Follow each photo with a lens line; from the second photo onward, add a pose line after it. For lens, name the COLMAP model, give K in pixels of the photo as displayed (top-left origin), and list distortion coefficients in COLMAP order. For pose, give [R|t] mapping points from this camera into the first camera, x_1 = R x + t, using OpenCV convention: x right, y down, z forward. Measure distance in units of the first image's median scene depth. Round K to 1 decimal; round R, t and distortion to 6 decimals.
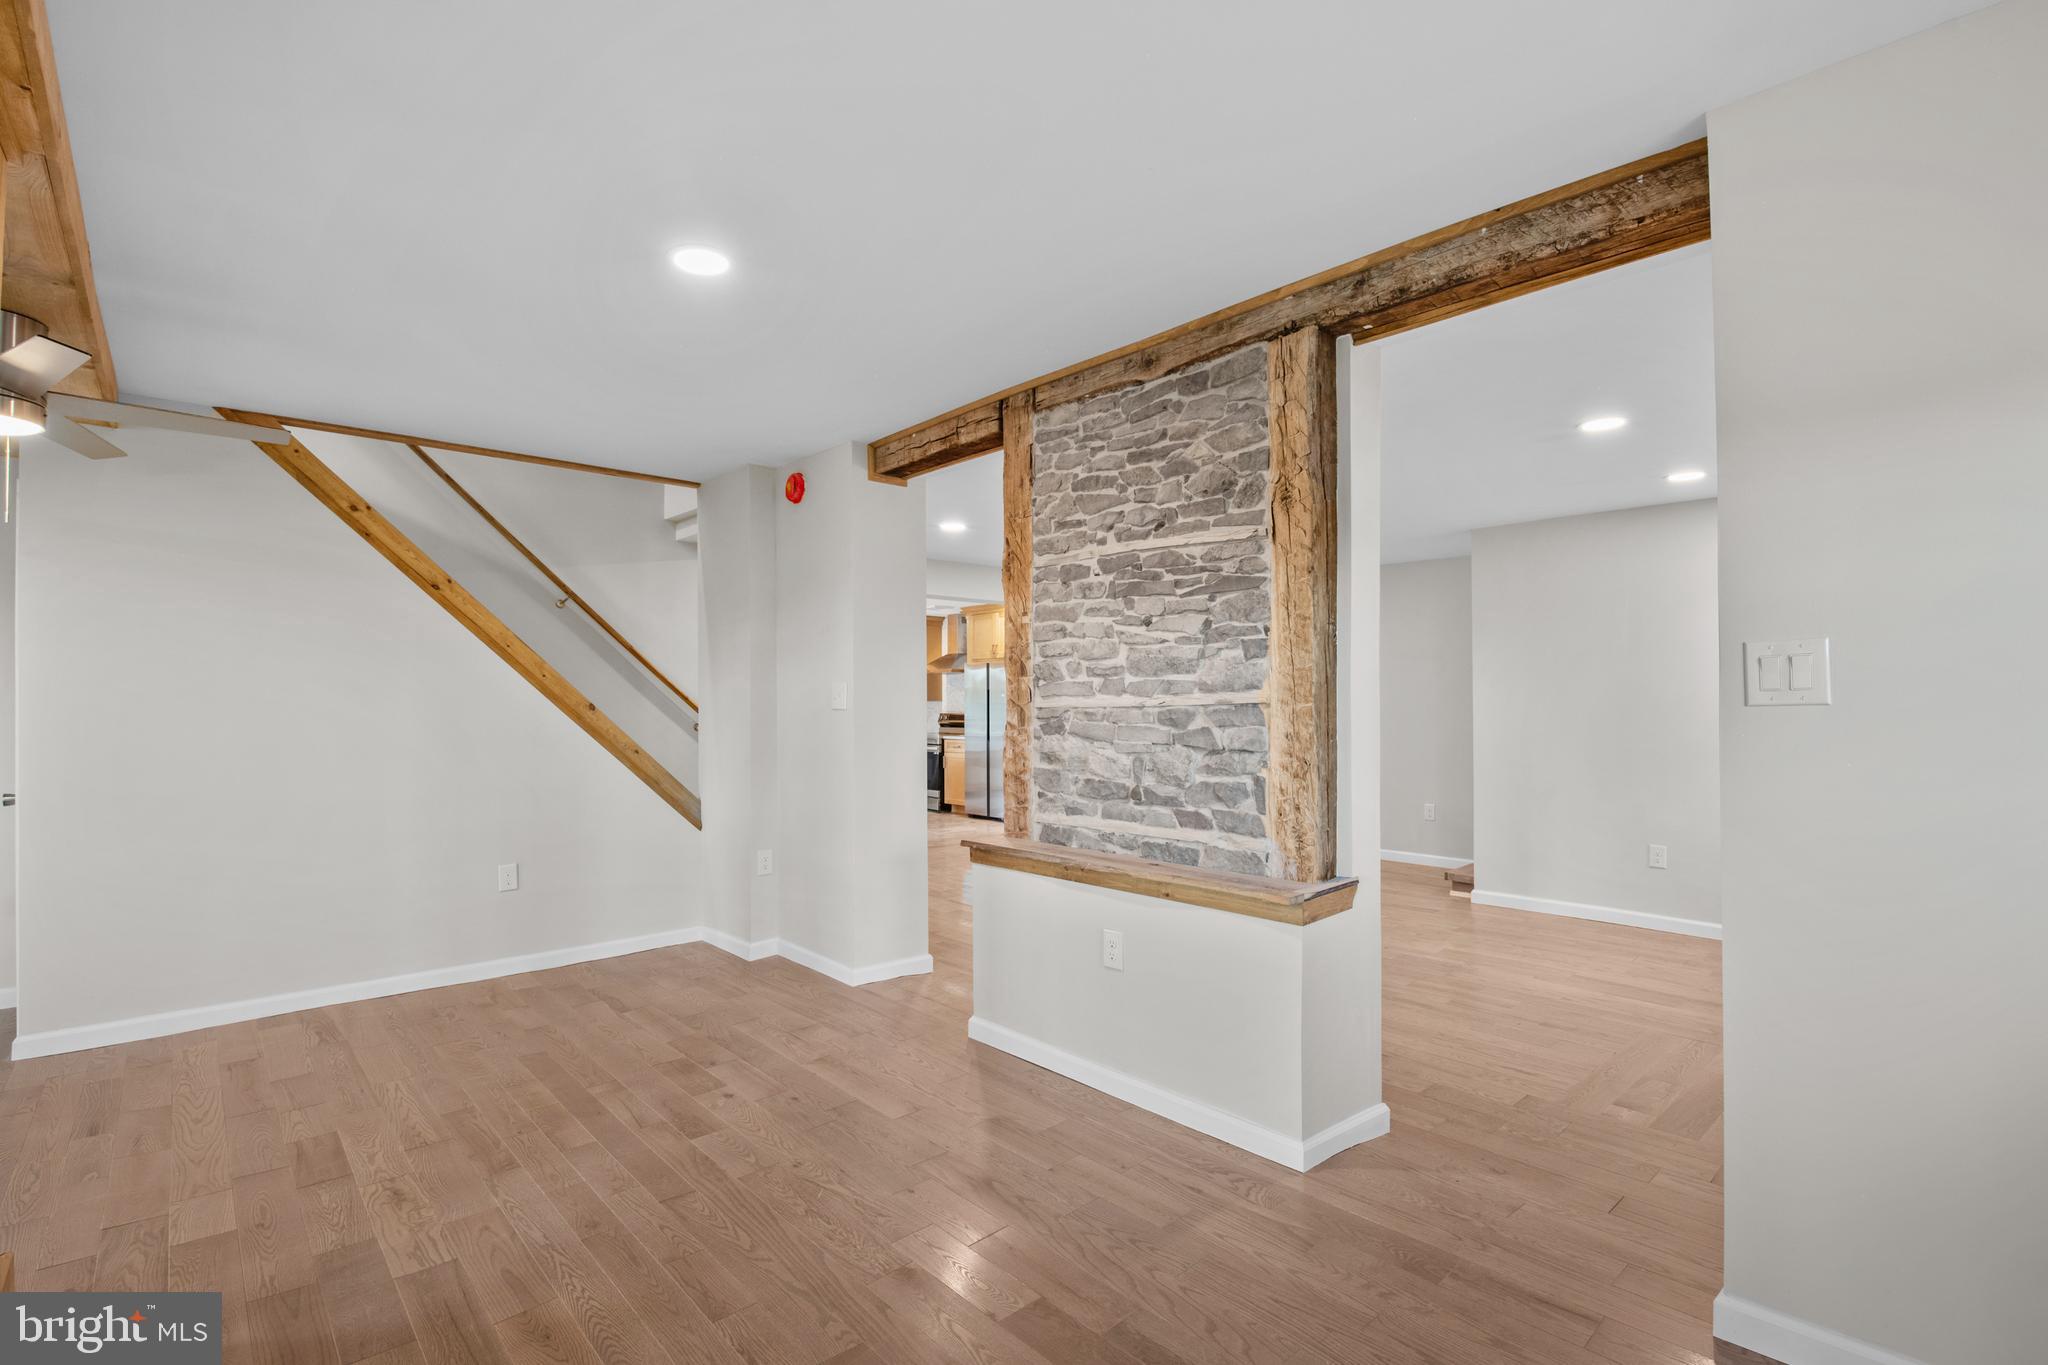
lens RADIAL K [[941.6, 0, 1018.4], [0, 941.6, 696.0], [0, 0, 1]] dist [0.001527, -0.000066]
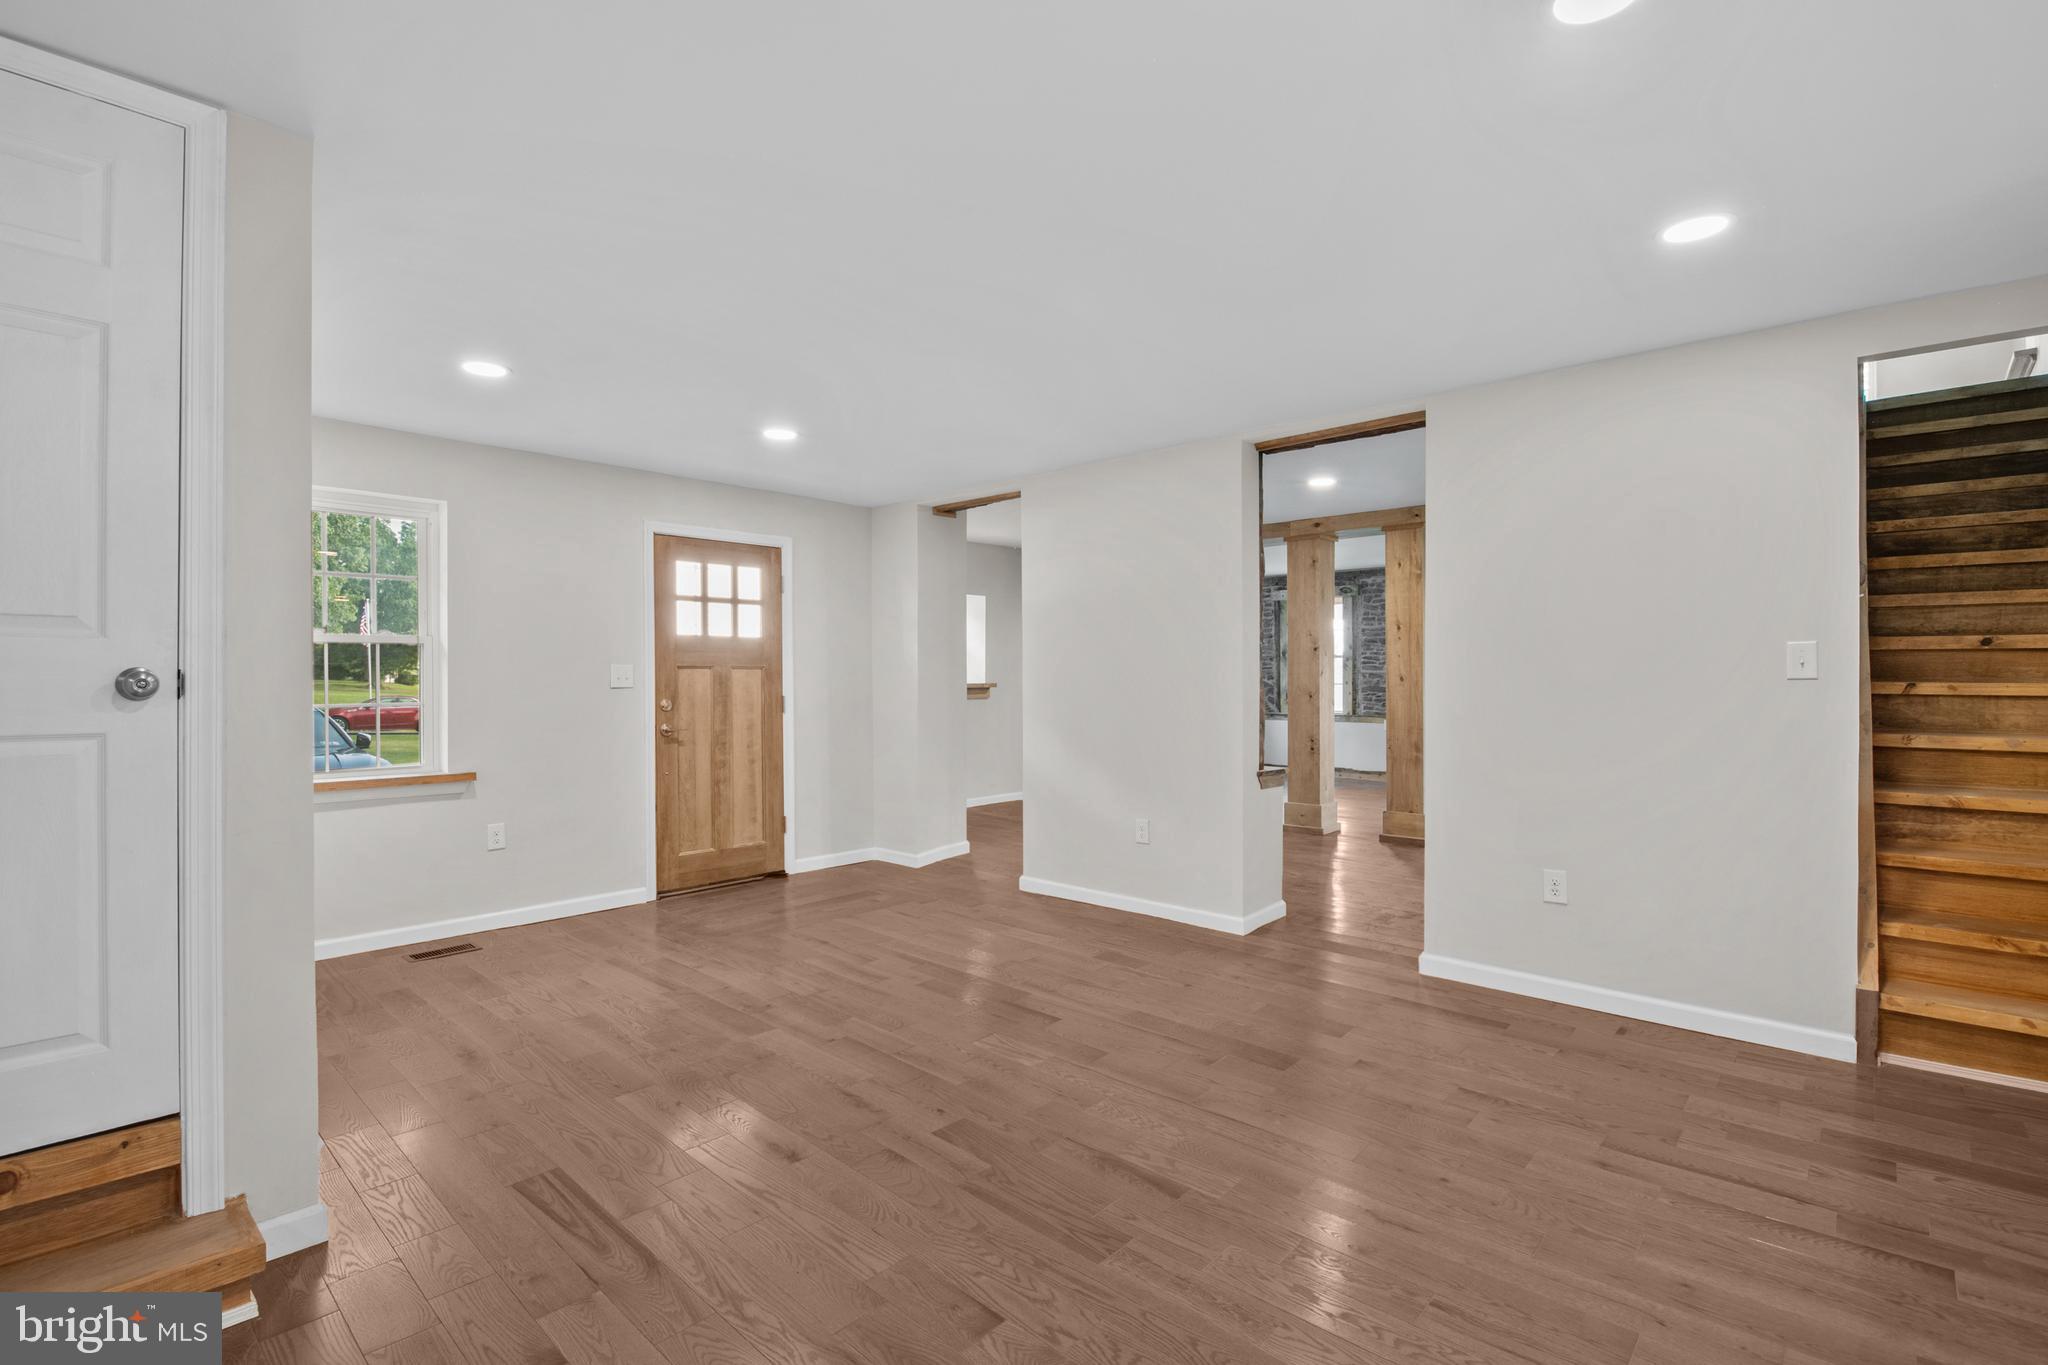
lens RADIAL K [[925.6, 0, 1024.0], [0, 925.6, 682.5], [0, 0, 1]] dist [-0.003209, -0.000537]
pose [[-0.994181, 0.008687, -0.107370, 0.504604], [0.009661, 0.999917, -0.008550, 0.047938], [0.107287, -0.009537, -0.994182, 2.526737]]
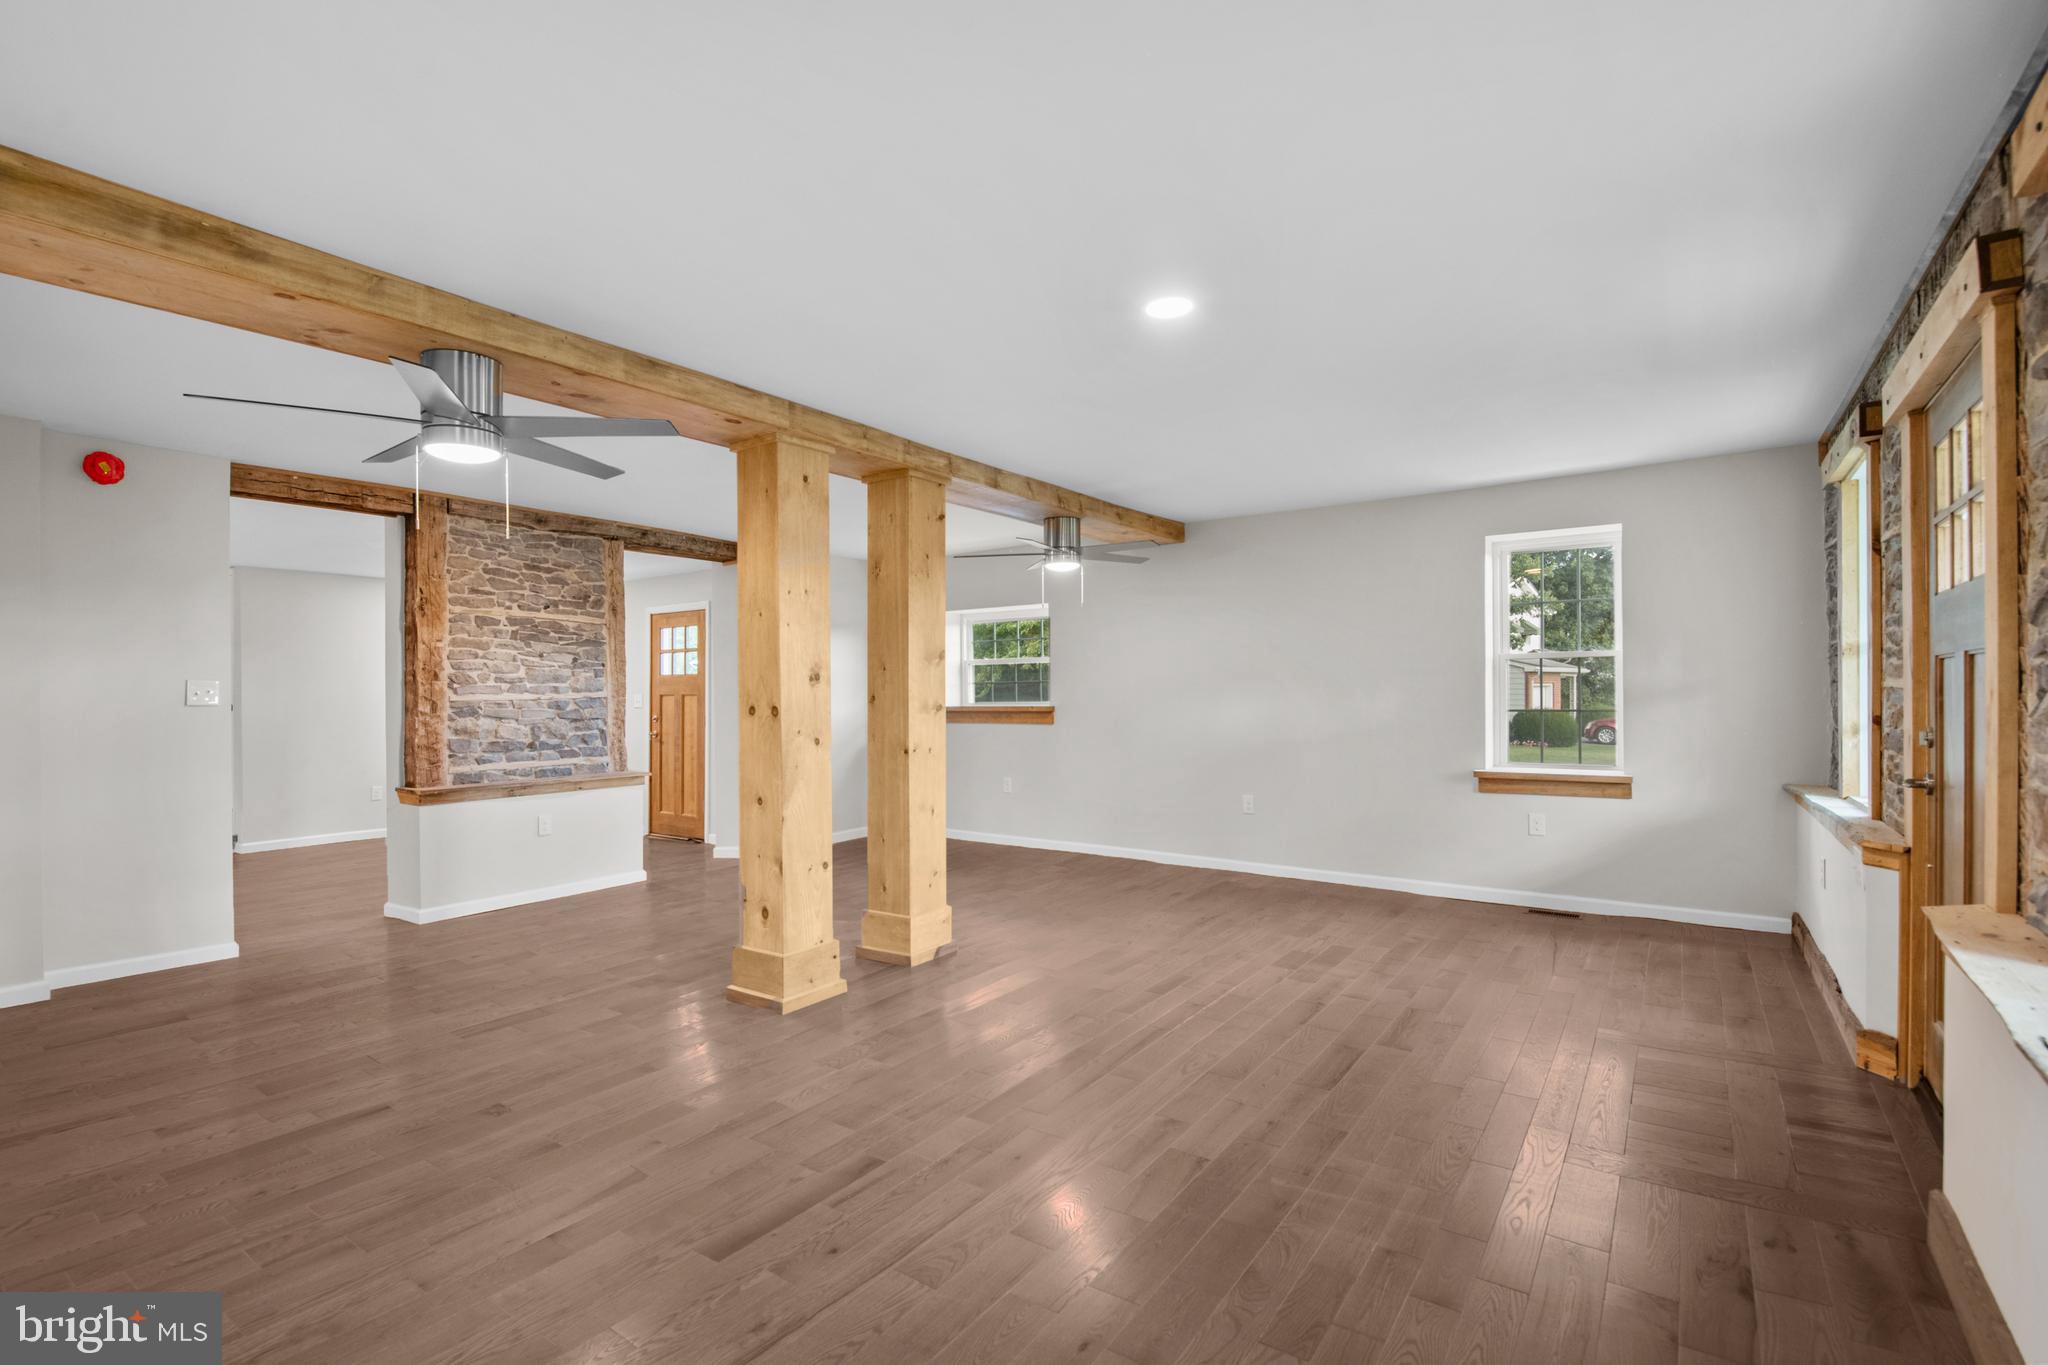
lens RADIAL K [[941.6, 0, 1018.4], [0, 941.6, 696.0], [0, 0, 1]] dist [0.001527, -0.000066]
pose [[-0.234139, -0.002578, 0.972200, -1.924289], [-0.003941, 0.999991, 0.001702, -0.002791], [-0.972195, -0.003433, -0.234147, 0.488078]]
